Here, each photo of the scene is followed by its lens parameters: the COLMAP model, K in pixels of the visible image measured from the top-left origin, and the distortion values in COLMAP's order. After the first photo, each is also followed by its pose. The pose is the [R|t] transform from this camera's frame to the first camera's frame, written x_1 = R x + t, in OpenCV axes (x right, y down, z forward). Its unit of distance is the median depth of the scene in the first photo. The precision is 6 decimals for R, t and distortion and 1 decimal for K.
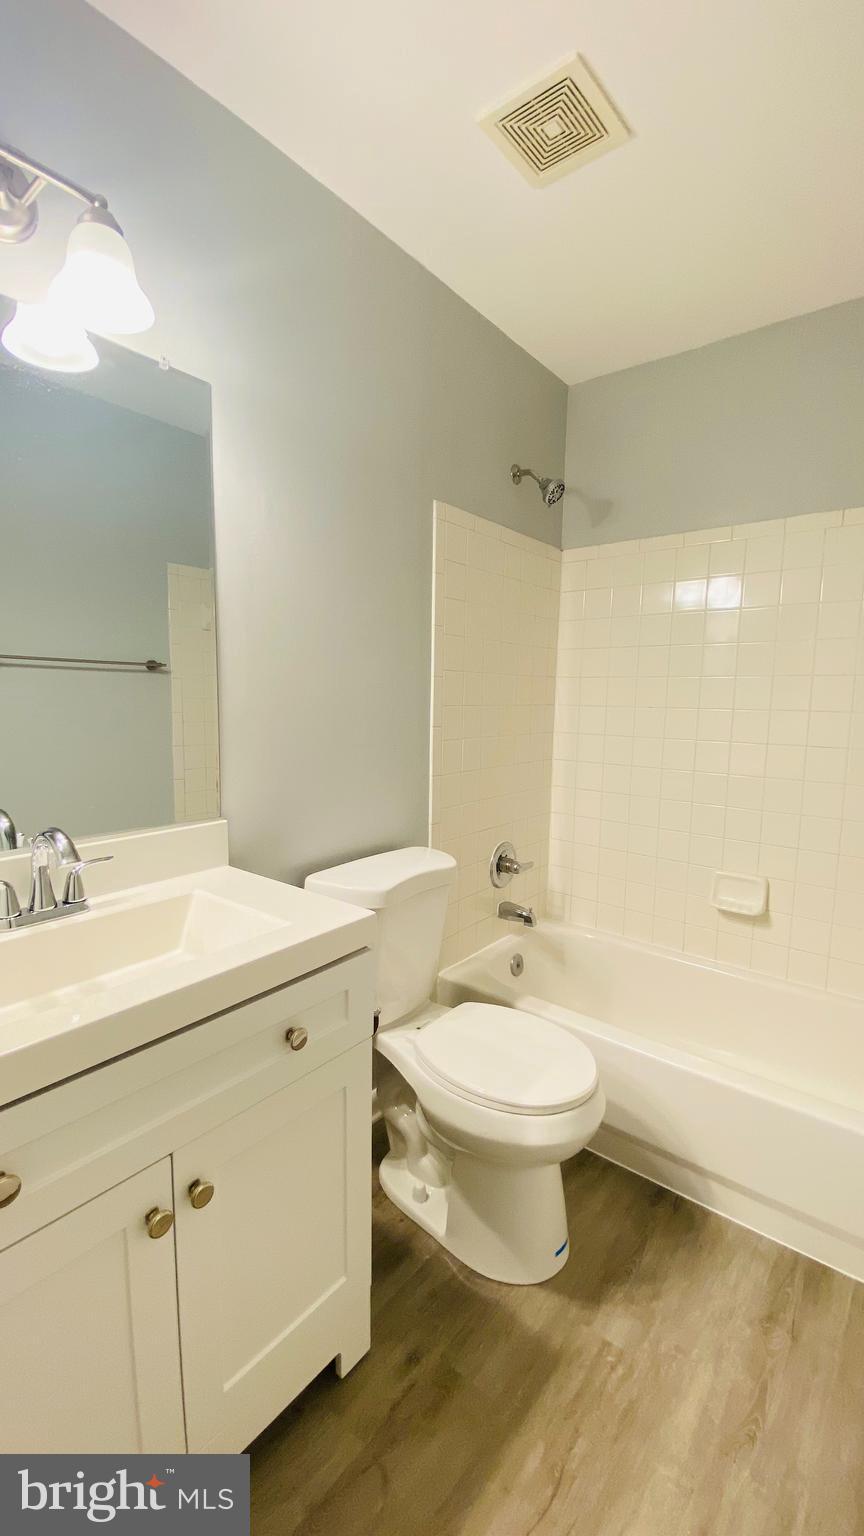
lens RADIAL K [[649.3, 0, 419.5], [0, 649.3, 769.8], [0, 0, 1]] dist [0.000476, -0.015913]
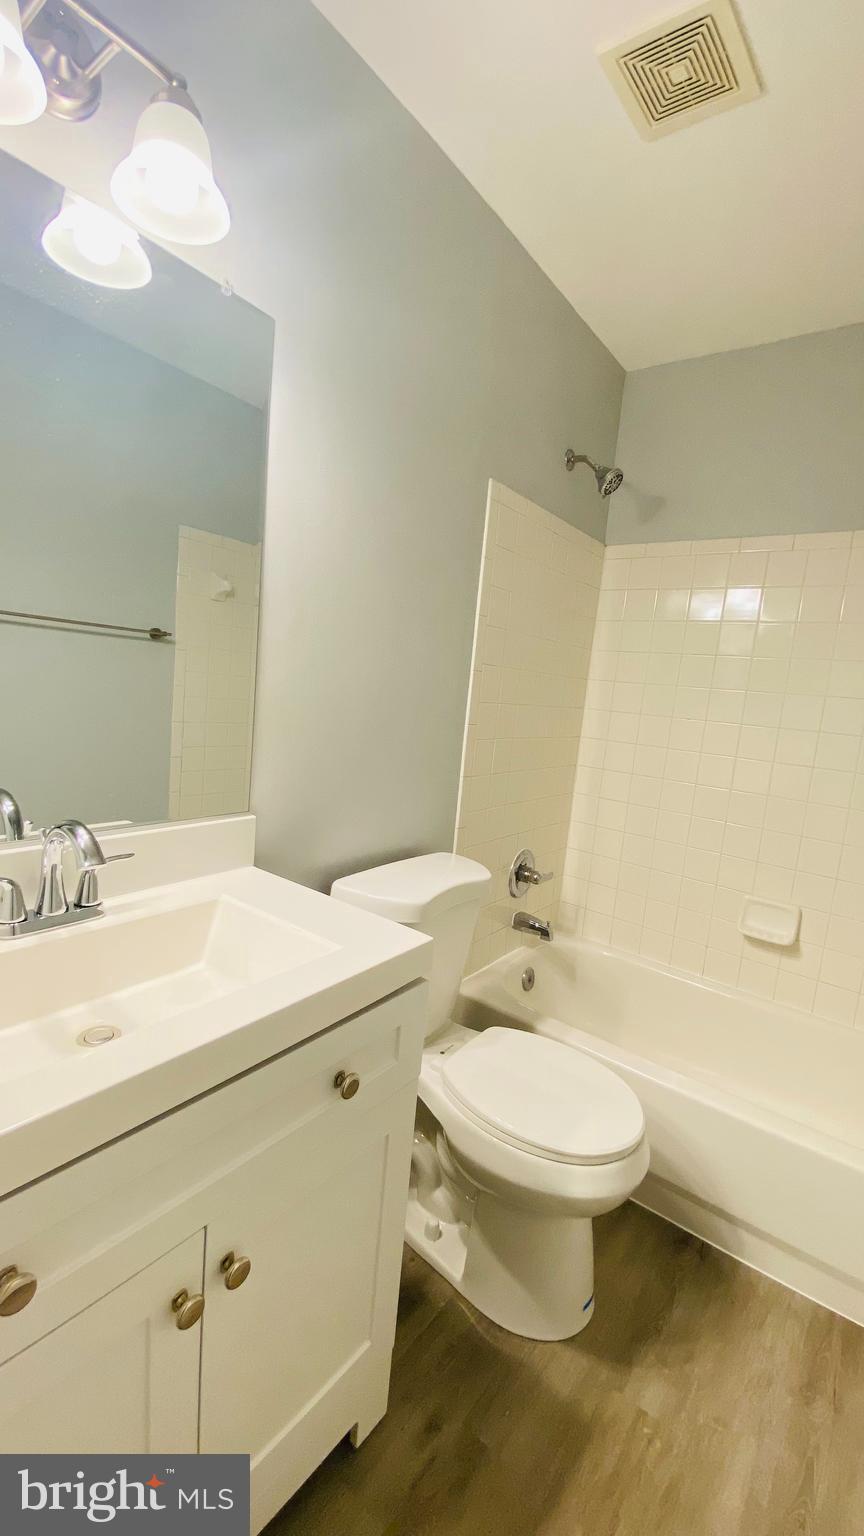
lens RADIAL K [[649.3, 0, 419.5], [0, 649.3, 769.8], [0, 0, 1]] dist [0.000476, -0.015913]
pose [[0.996876, 0.070427, 0.035760, -0.115595], [-0.071050, 0.997337, 0.016435, -0.017079], [-0.034507, -0.018924, 0.999225, 0.108948]]
